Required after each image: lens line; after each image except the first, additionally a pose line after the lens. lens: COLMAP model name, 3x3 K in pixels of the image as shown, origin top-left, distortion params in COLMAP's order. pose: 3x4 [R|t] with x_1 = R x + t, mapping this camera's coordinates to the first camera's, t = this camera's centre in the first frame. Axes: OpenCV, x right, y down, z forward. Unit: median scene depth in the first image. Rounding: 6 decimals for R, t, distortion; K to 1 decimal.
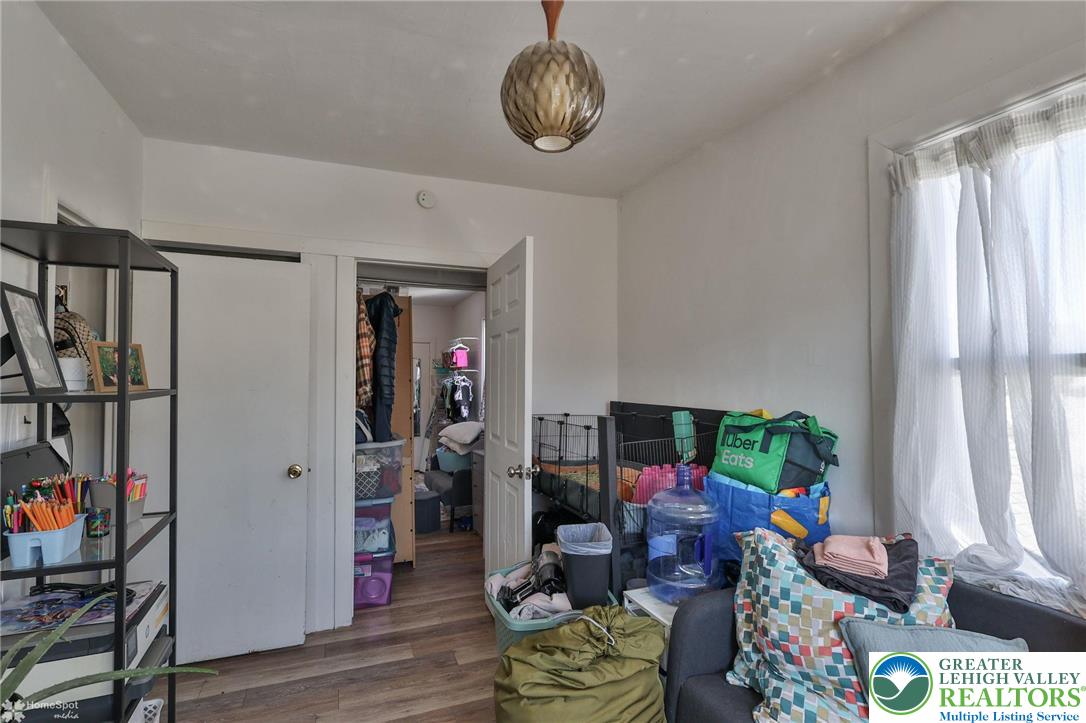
lens RADIAL K [[547.1, 0, 543.0], [0, 547.1, 361.5], [0, 0, 1]] dist [-0.003427, -0.000141]
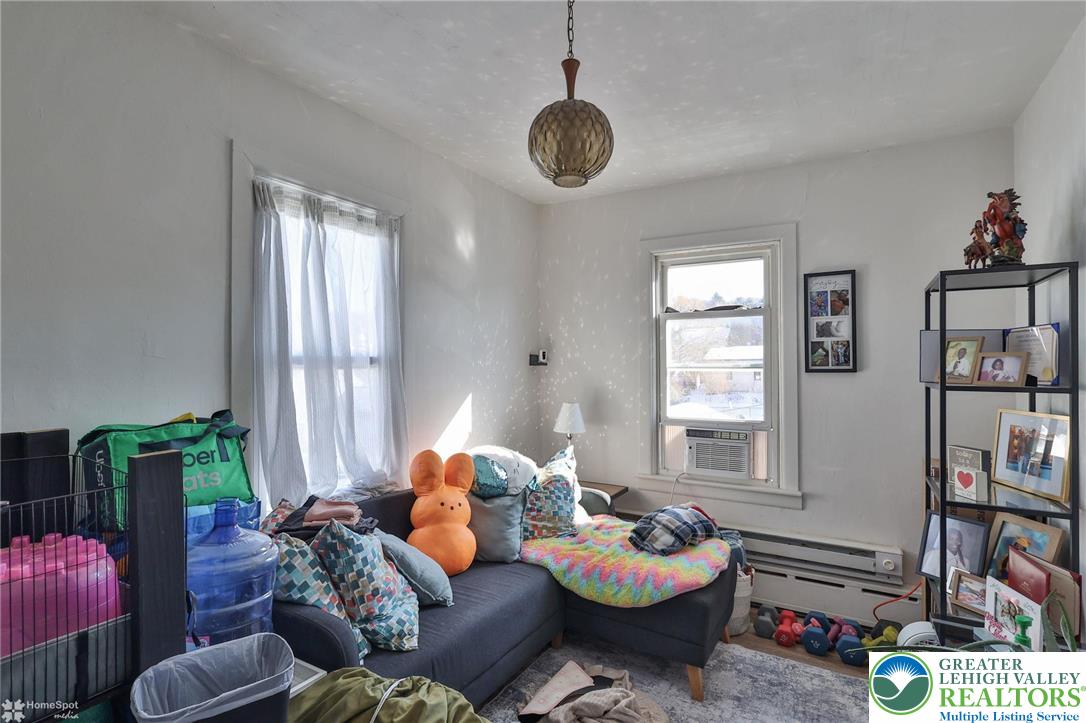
lens RADIAL K [[538.0, 0, 540.9], [0, 538.0, 364.0], [0, 0, 1]] dist [0.001925, 0.000430]
pose [[-0.608984, 0.004927, 0.793167, -0.652206], [-0.015706, 0.999710, -0.018269, 0.027603], [-0.793027, -0.023583, -0.608730, 1.322270]]
